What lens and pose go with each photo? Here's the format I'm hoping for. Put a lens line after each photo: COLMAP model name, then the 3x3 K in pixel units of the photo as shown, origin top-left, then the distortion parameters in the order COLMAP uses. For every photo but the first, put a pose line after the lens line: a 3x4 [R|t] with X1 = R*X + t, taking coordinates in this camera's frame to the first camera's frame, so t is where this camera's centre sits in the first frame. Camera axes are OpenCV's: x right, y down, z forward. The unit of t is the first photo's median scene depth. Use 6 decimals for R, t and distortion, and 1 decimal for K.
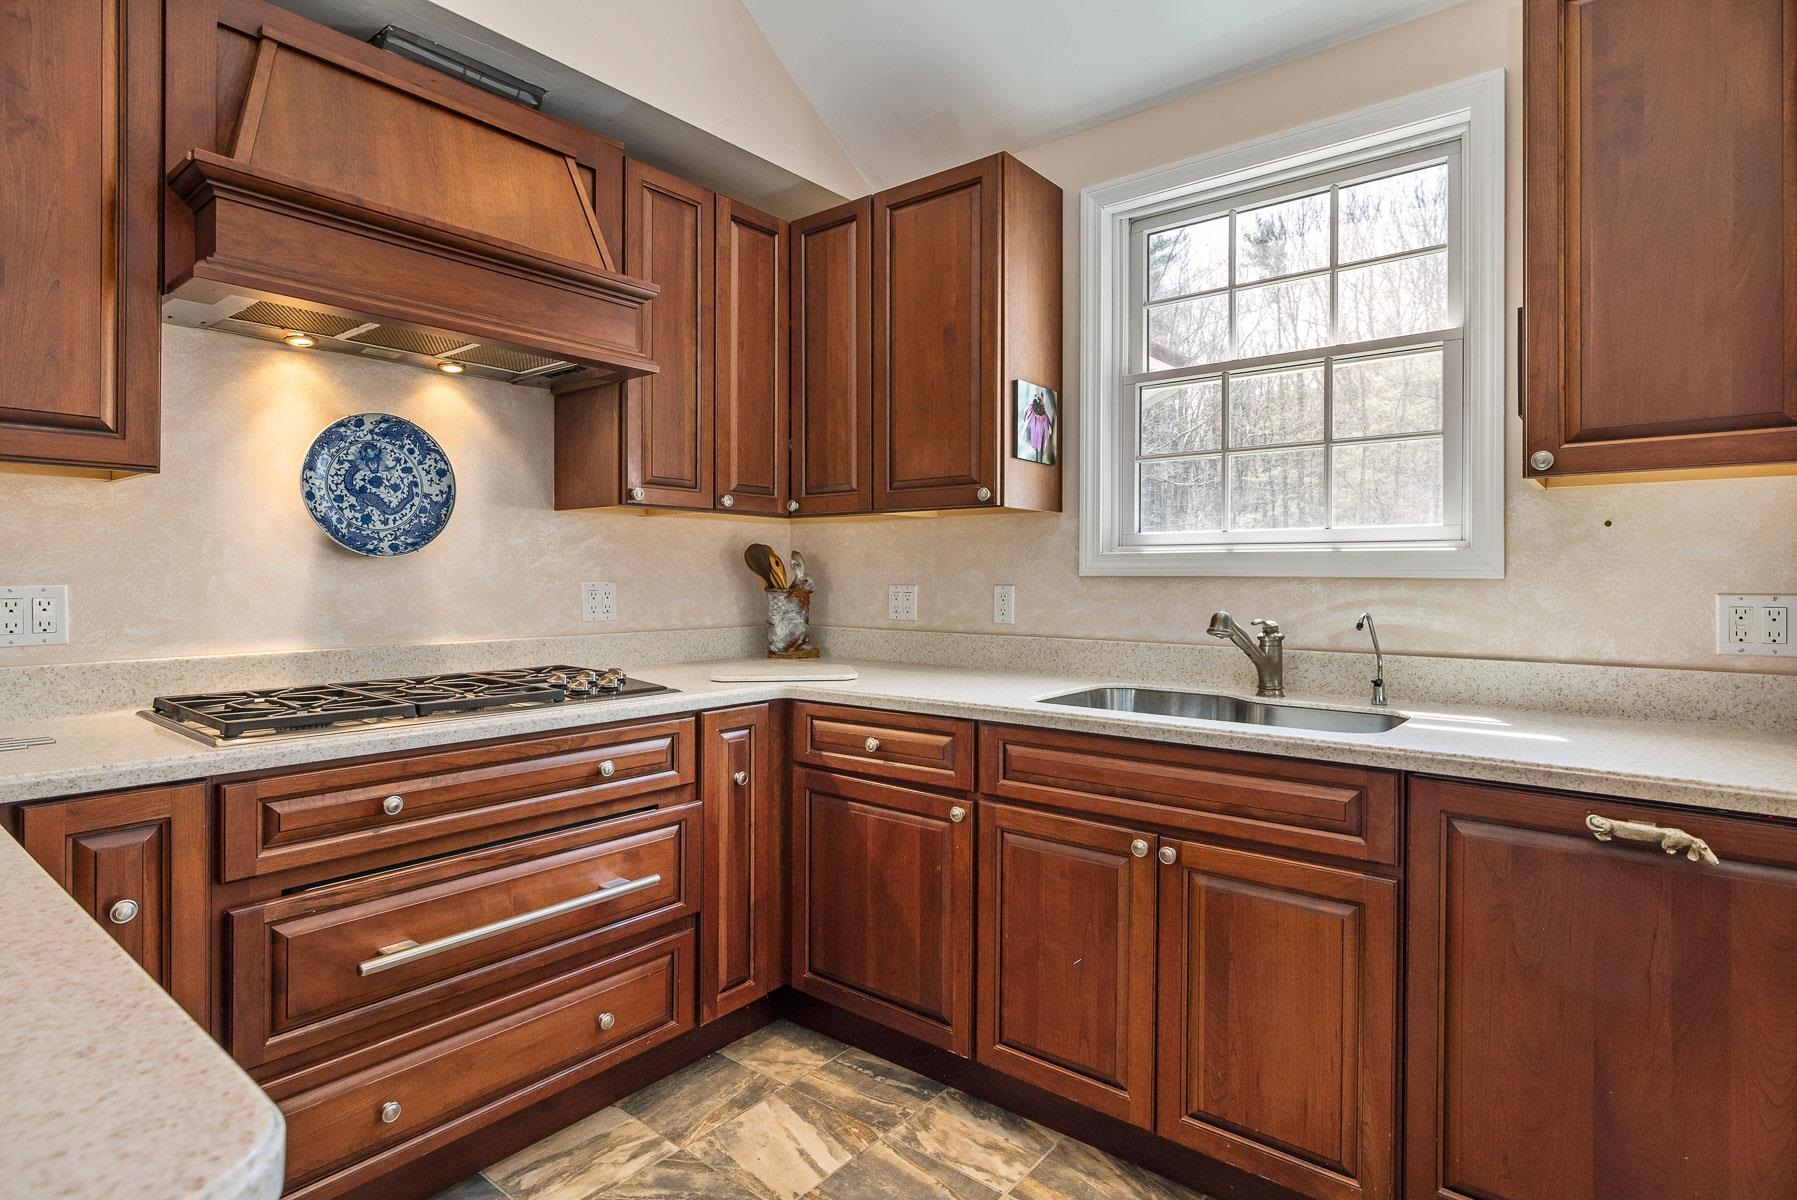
lens RADIAL K [[926.4, 0, 911.2], [0, 926.4, 577.2], [0, 0, 1]] dist [-0.006639, 0.002607]
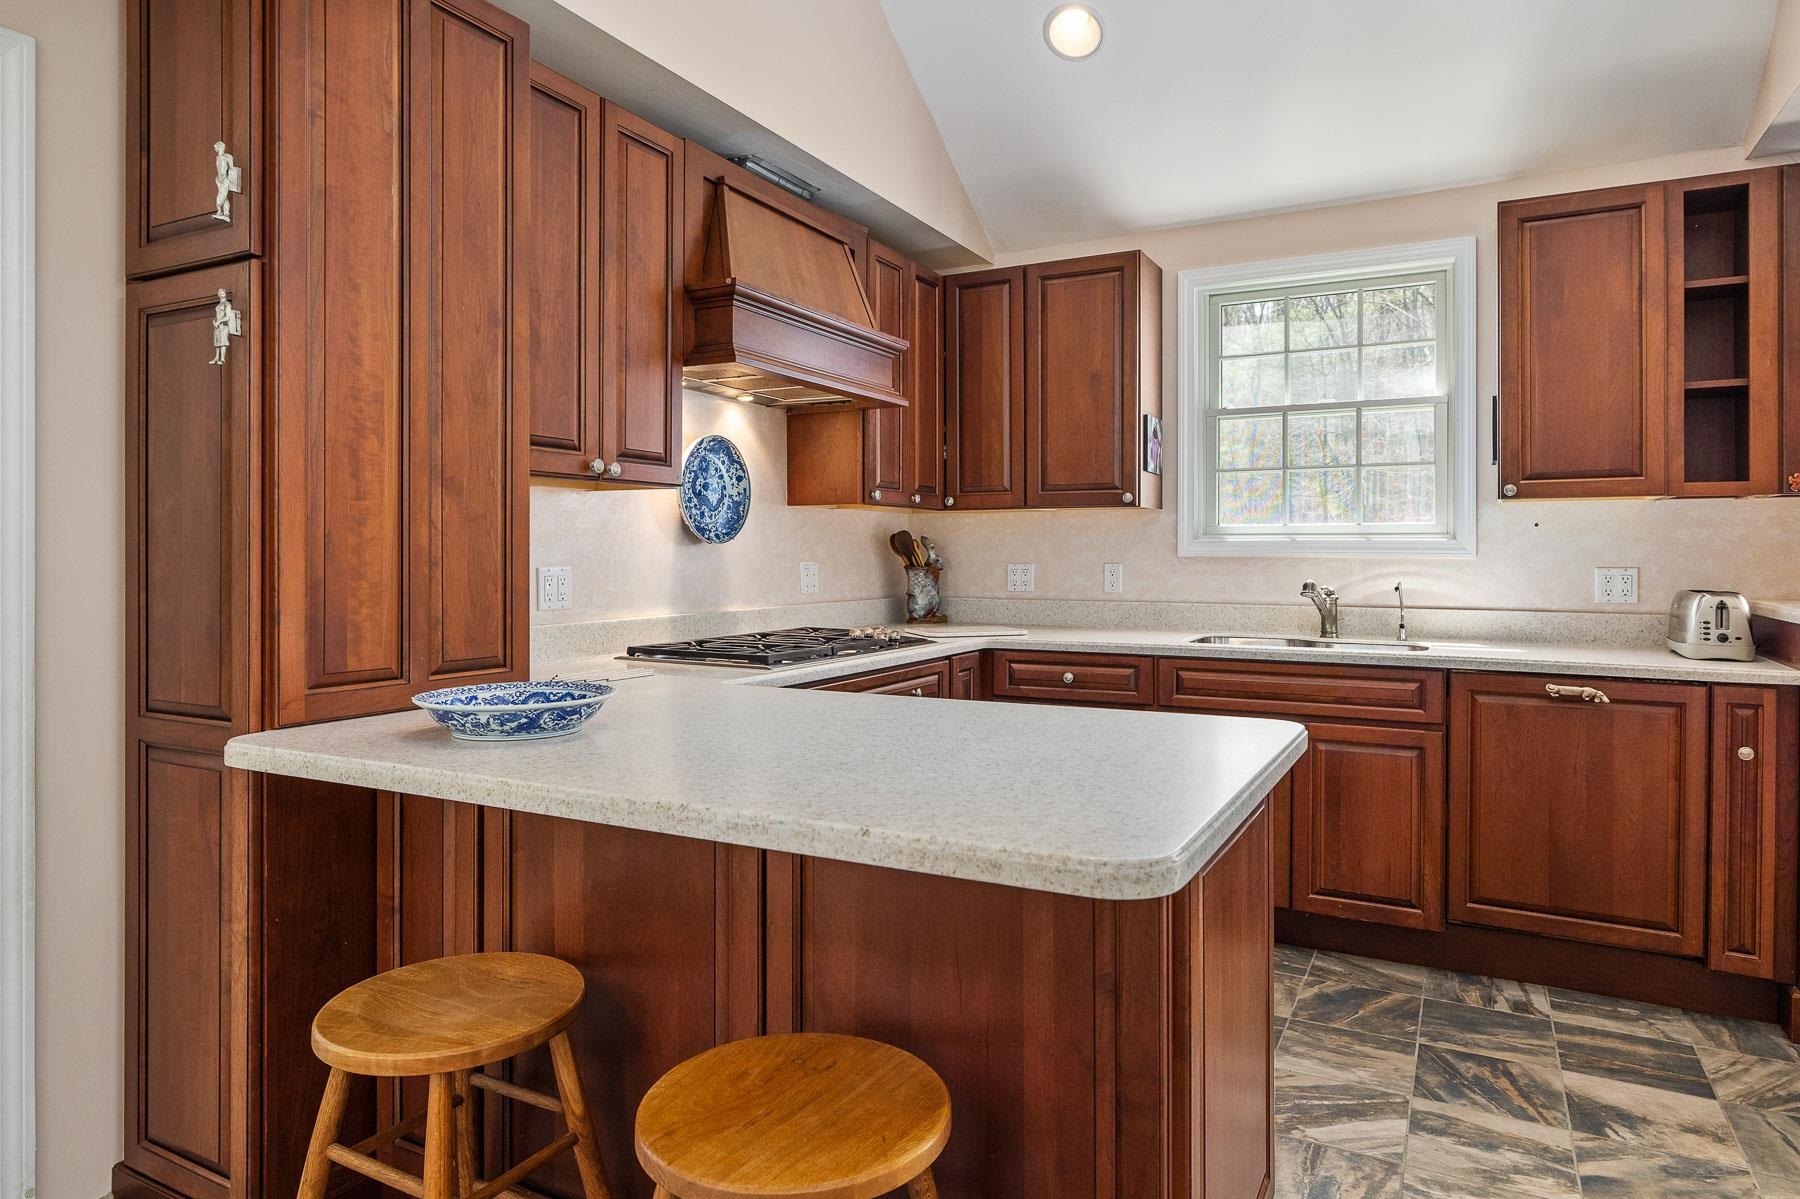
lens RADIAL K [[1065.3, 0, 921.2], [0, 1065.3, 554.4], [0, 0, 1]] dist [-0.007379, 0.005917]
pose [[0.981506, -0.001974, 0.191422, -0.625173], [0.001795, 0.999998, 0.001106, -0.009057], [-0.191424, -0.000742, 0.981507, -0.593099]]
